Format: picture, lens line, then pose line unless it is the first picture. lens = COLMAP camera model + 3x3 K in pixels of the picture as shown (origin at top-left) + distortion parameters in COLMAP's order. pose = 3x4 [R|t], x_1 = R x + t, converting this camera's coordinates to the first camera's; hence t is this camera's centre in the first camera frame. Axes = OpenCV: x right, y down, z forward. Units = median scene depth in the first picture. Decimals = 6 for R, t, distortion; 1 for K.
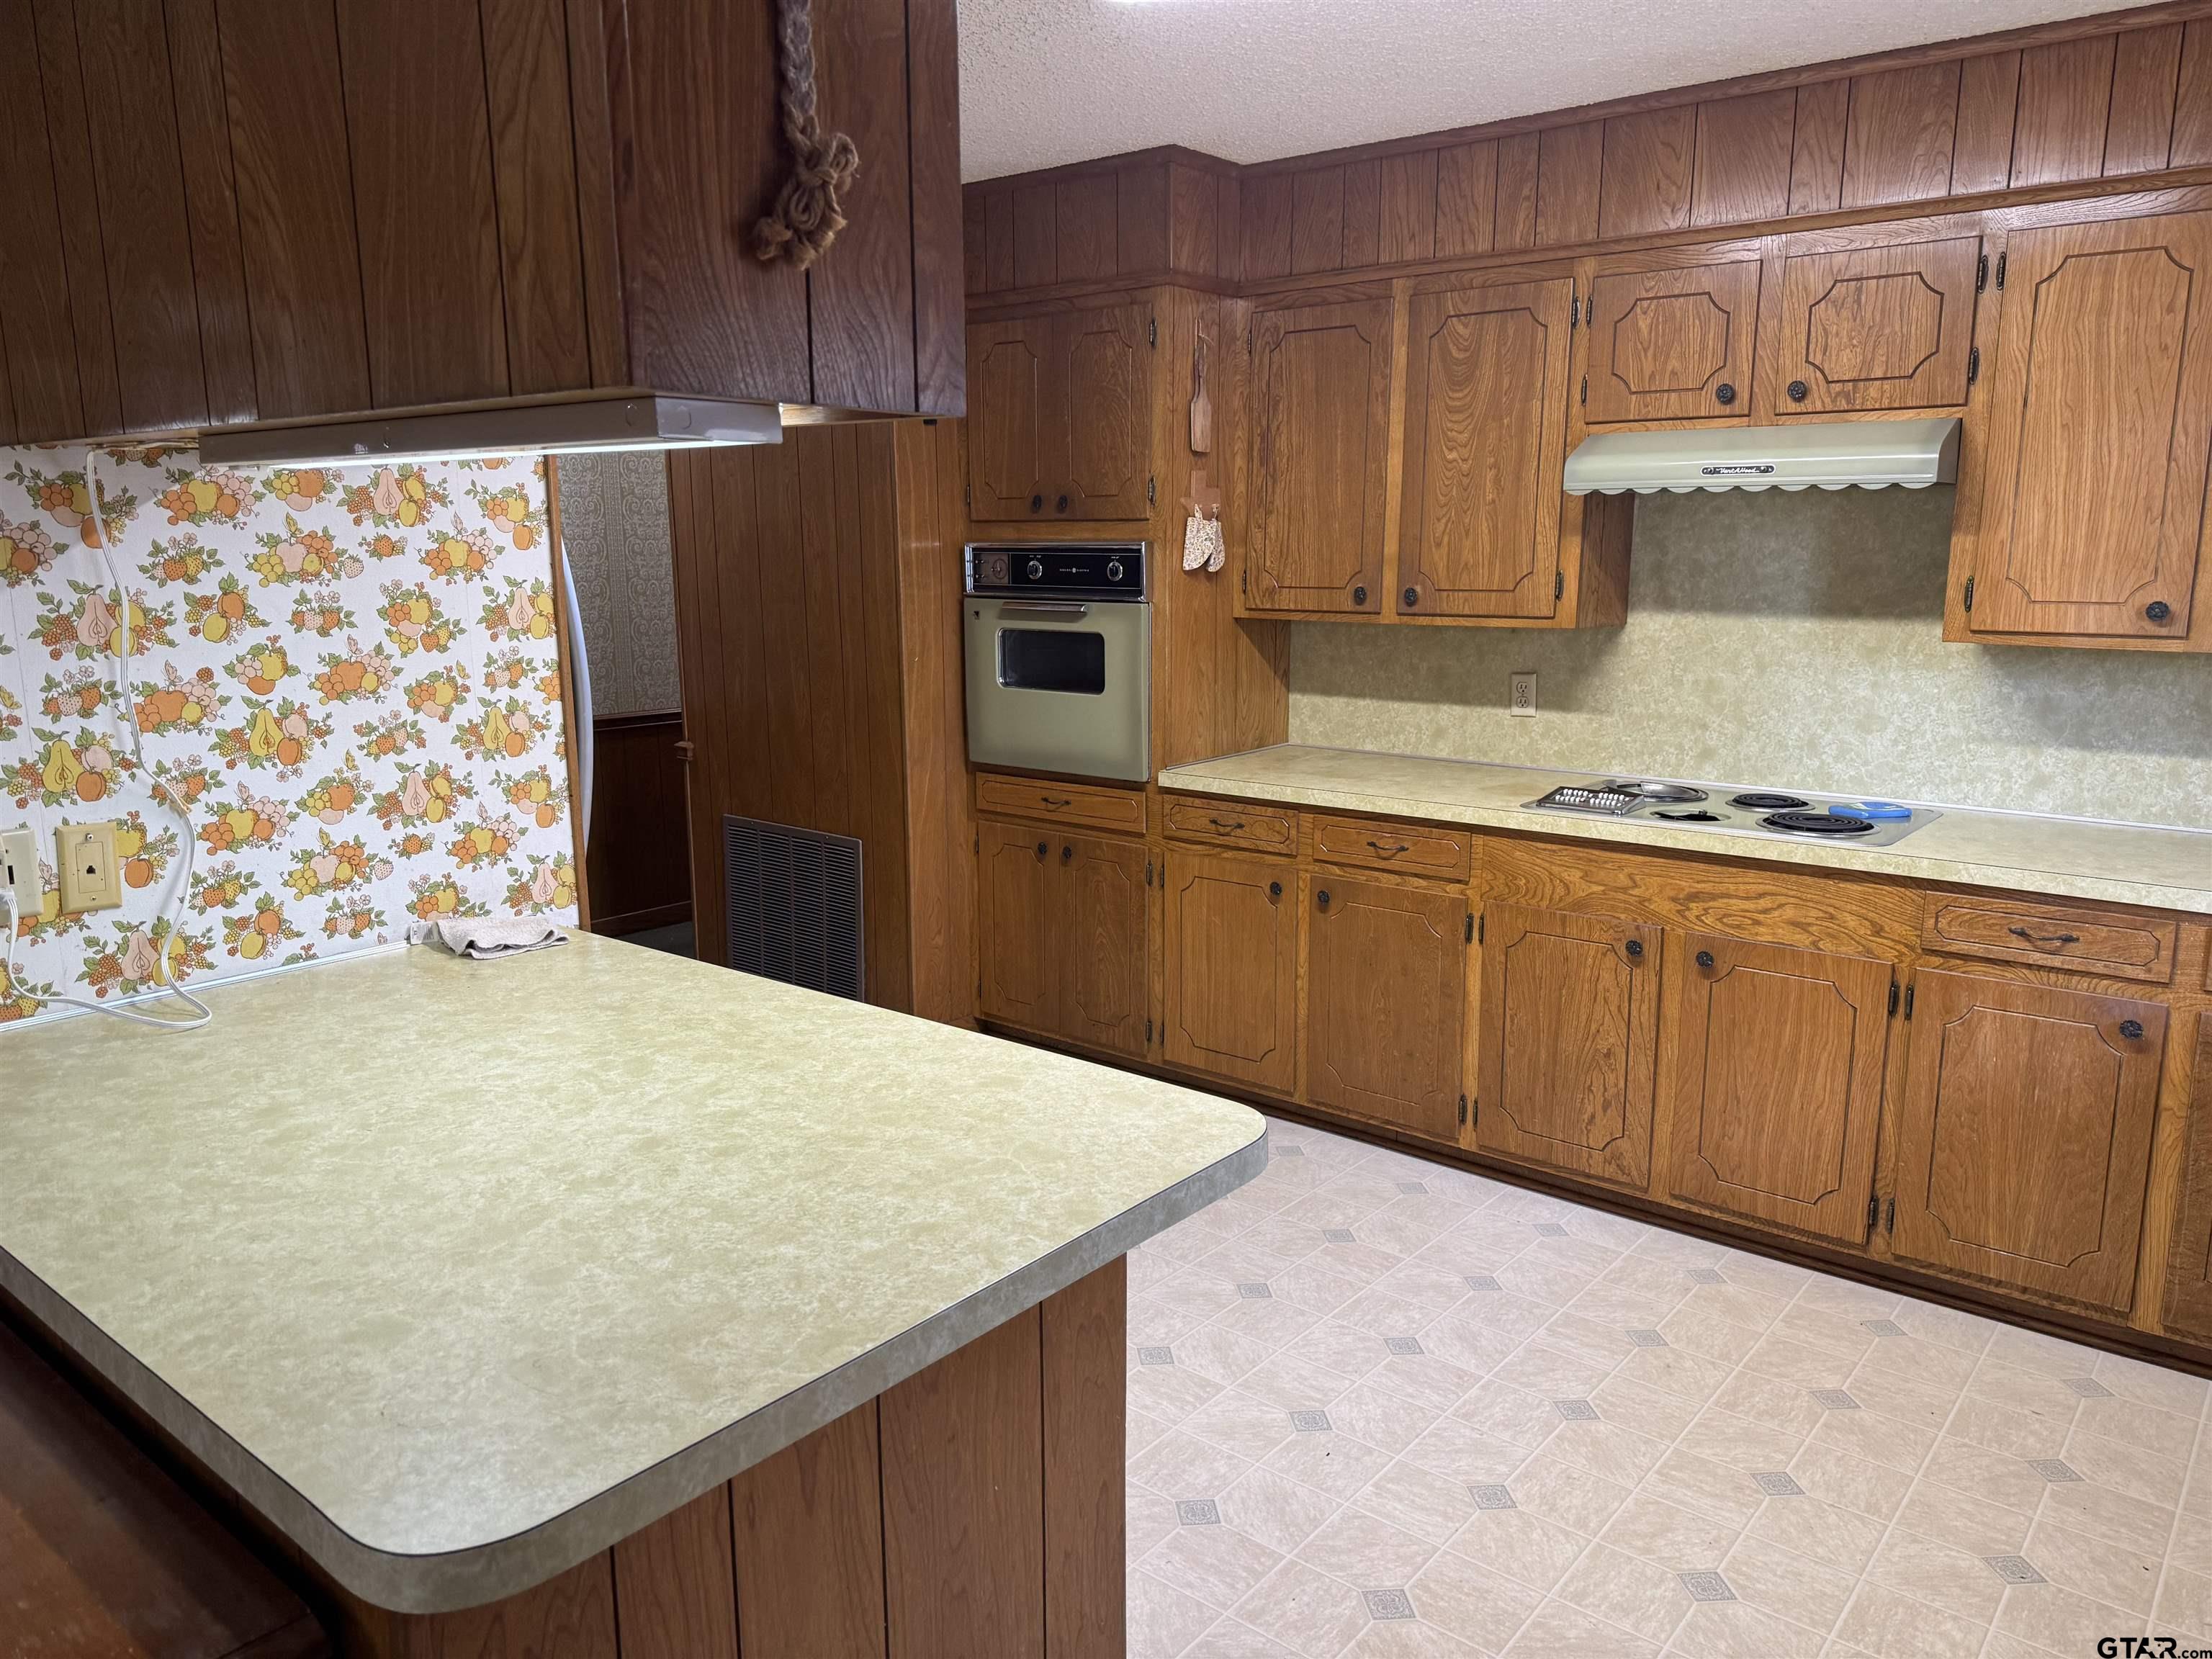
lens RADIAL K [[1554.8, 0, 1100.2], [0, 1554.8, 837.4], [0, 0, 1]] dist [0.089542, -0.121529]
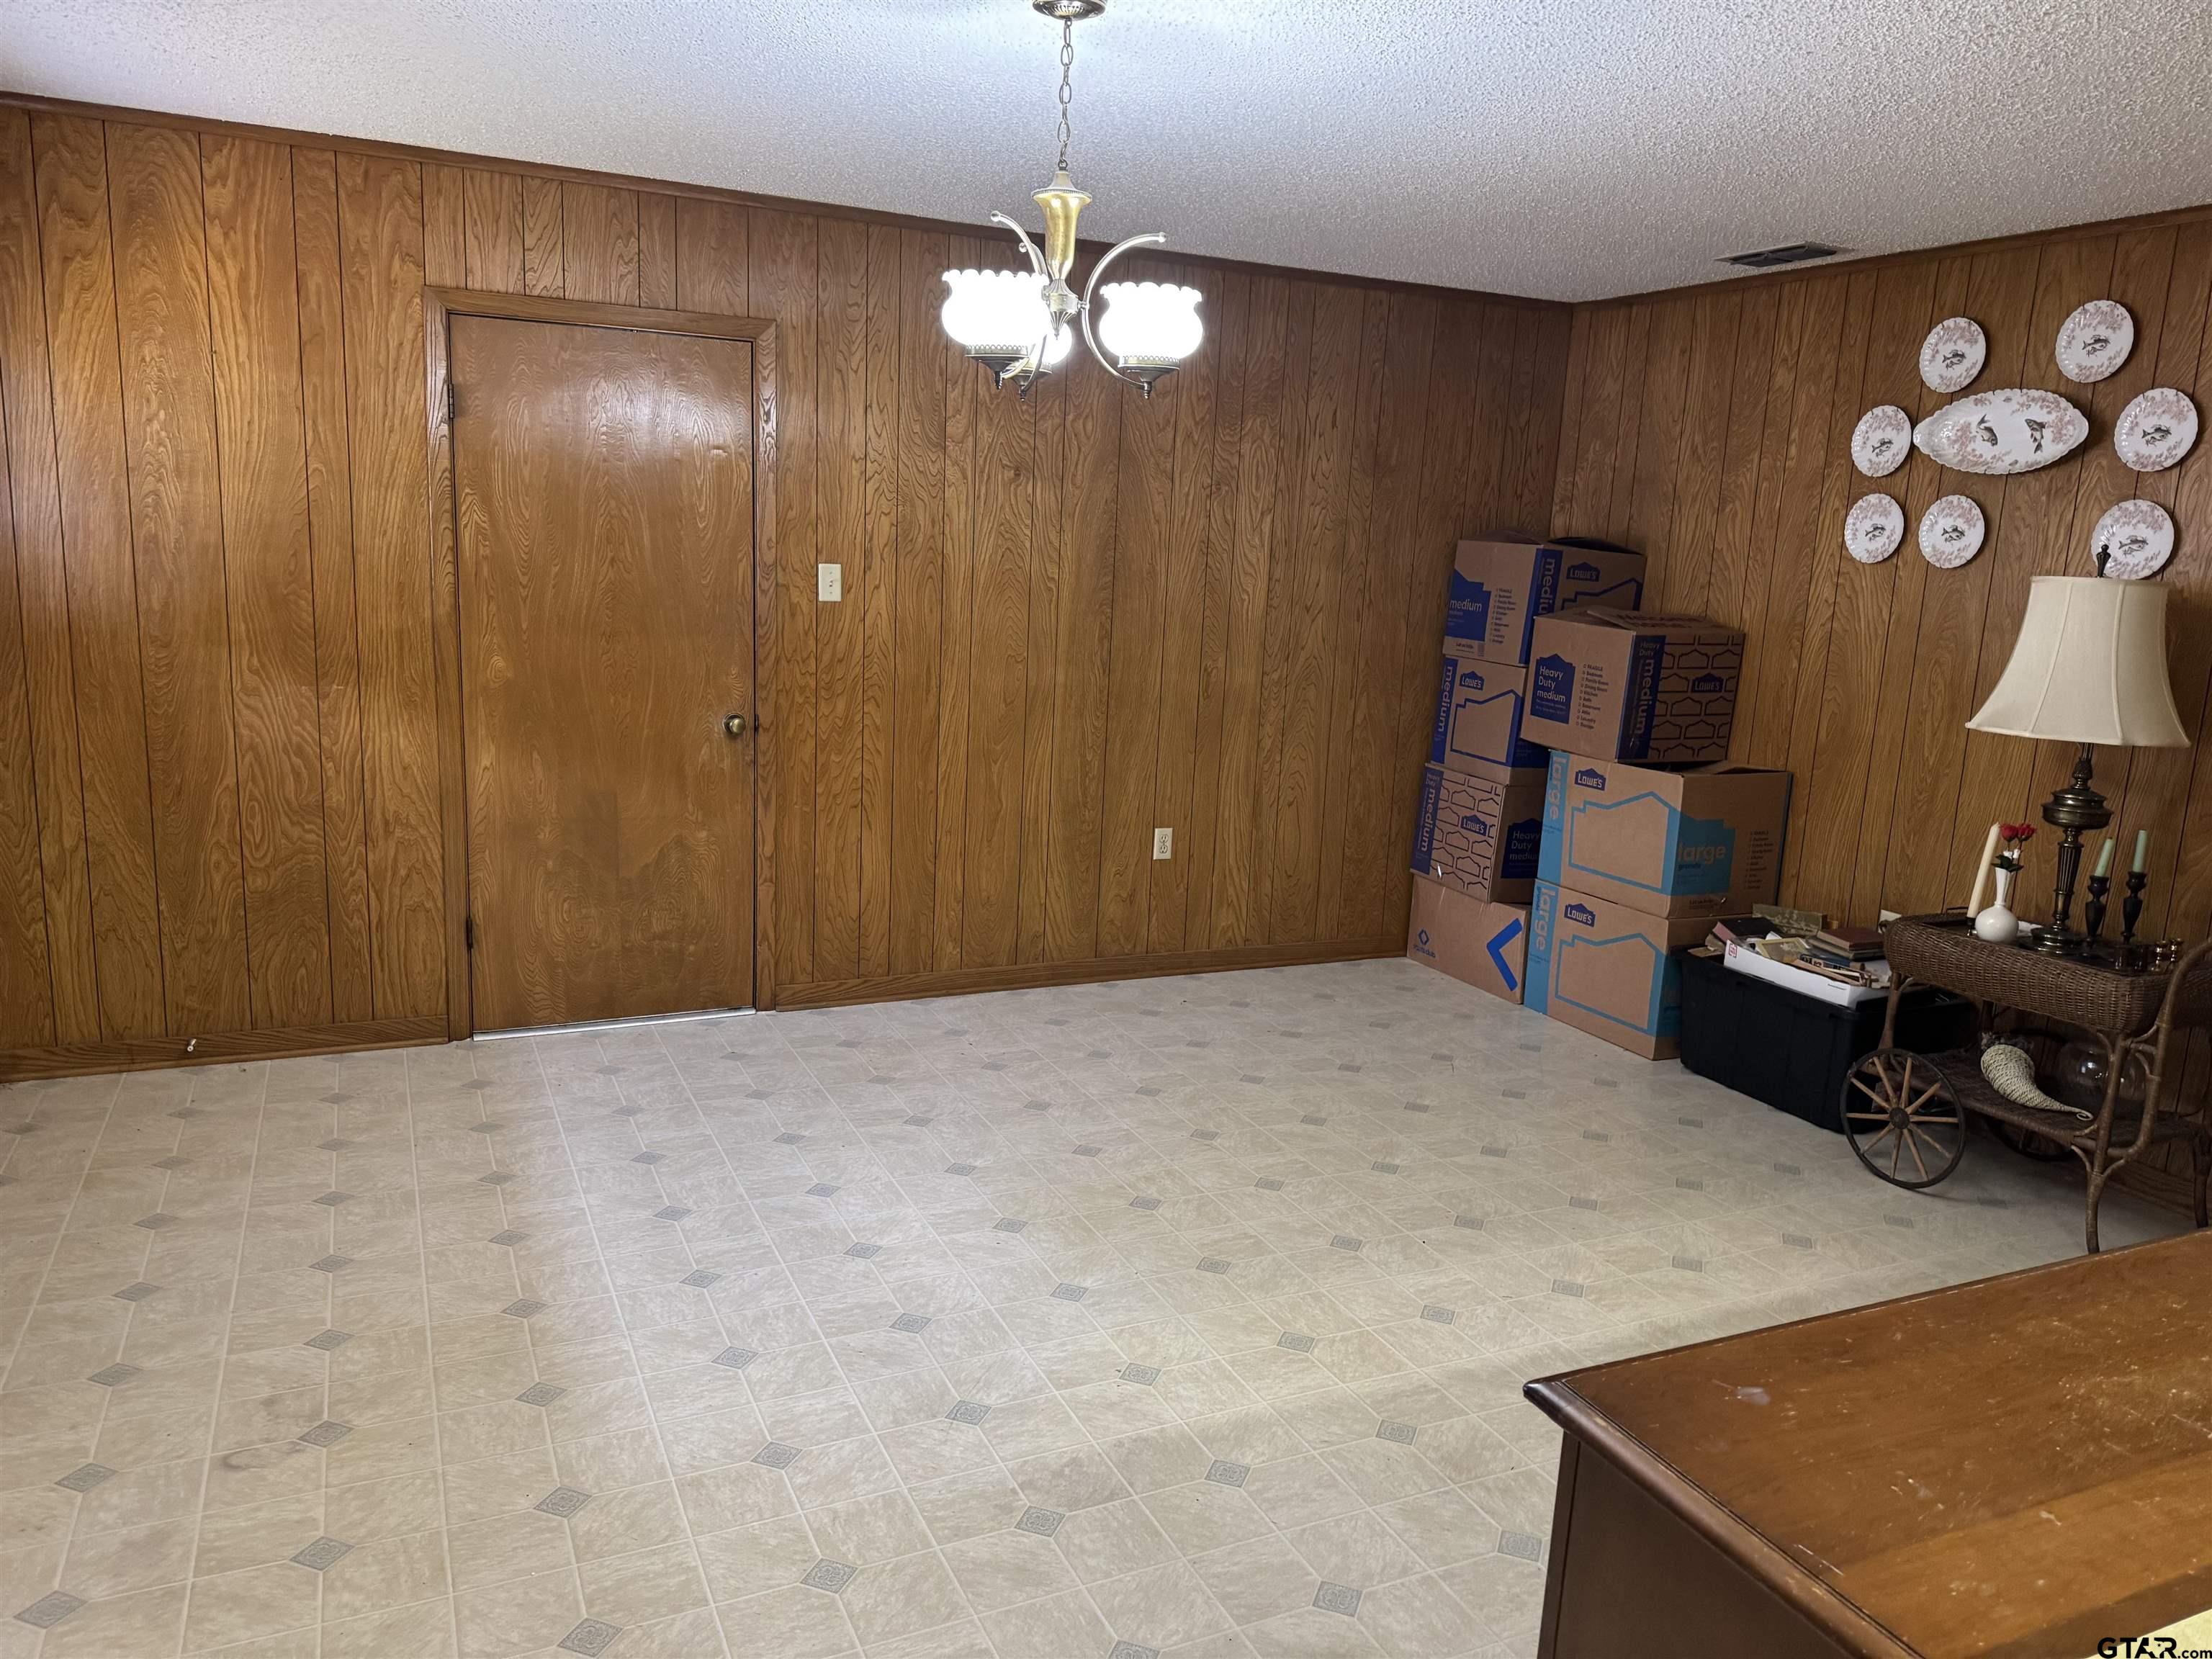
lens RADIAL K [[1573.0, 0, 1104.9], [0, 1573.0, 829.2], [0, 0, 1]] dist [0.040869, -0.060803]
pose [[-0.430417, 0.152623, -0.889633, 1.173428], [-0.213627, 0.940376, 0.264683, -0.319301], [0.876986, 0.303974, -0.372150, 1.599558]]
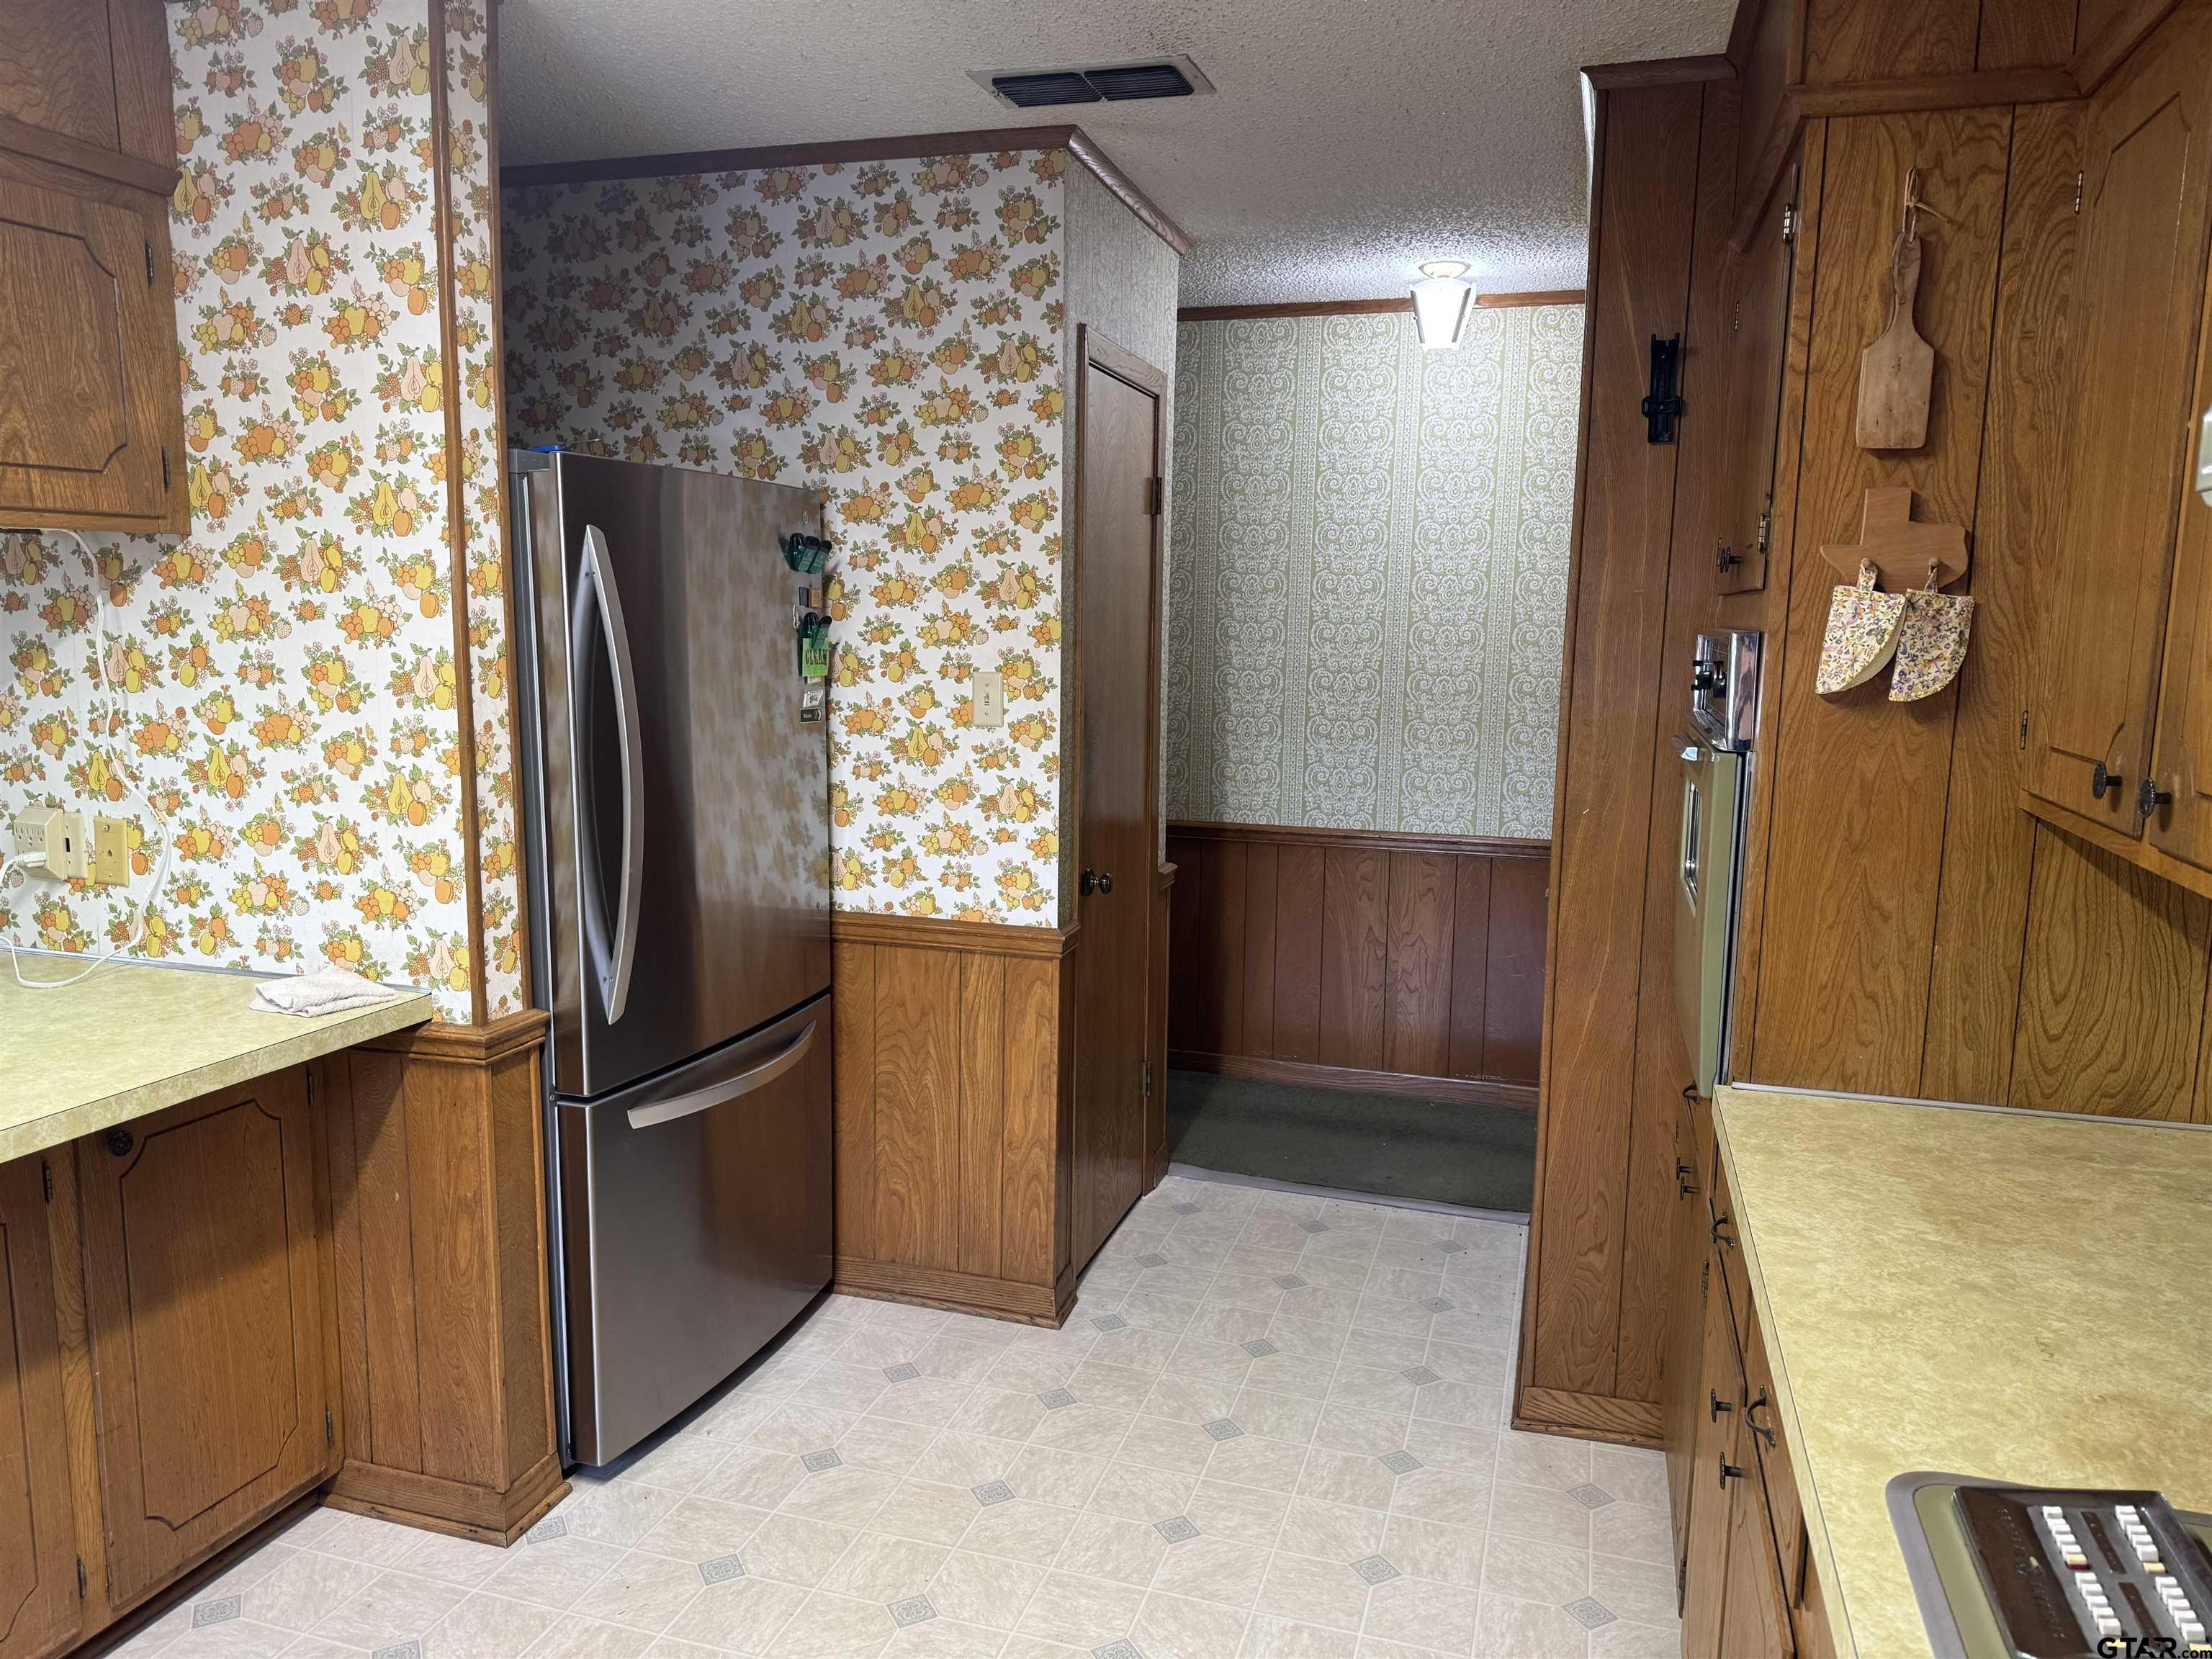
lens RADIAL K [[1551.0, 0, 1101.1], [0, 1551.0, 826.5], [0, 0, 1]] dist [0.091656, -0.110350]
pose [[0.366428, 0.141531, -0.919619, 0.578542], [-0.189724, 0.978964, 0.075067, -0.172805], [0.910898, 0.146967, 0.385571, 0.849505]]
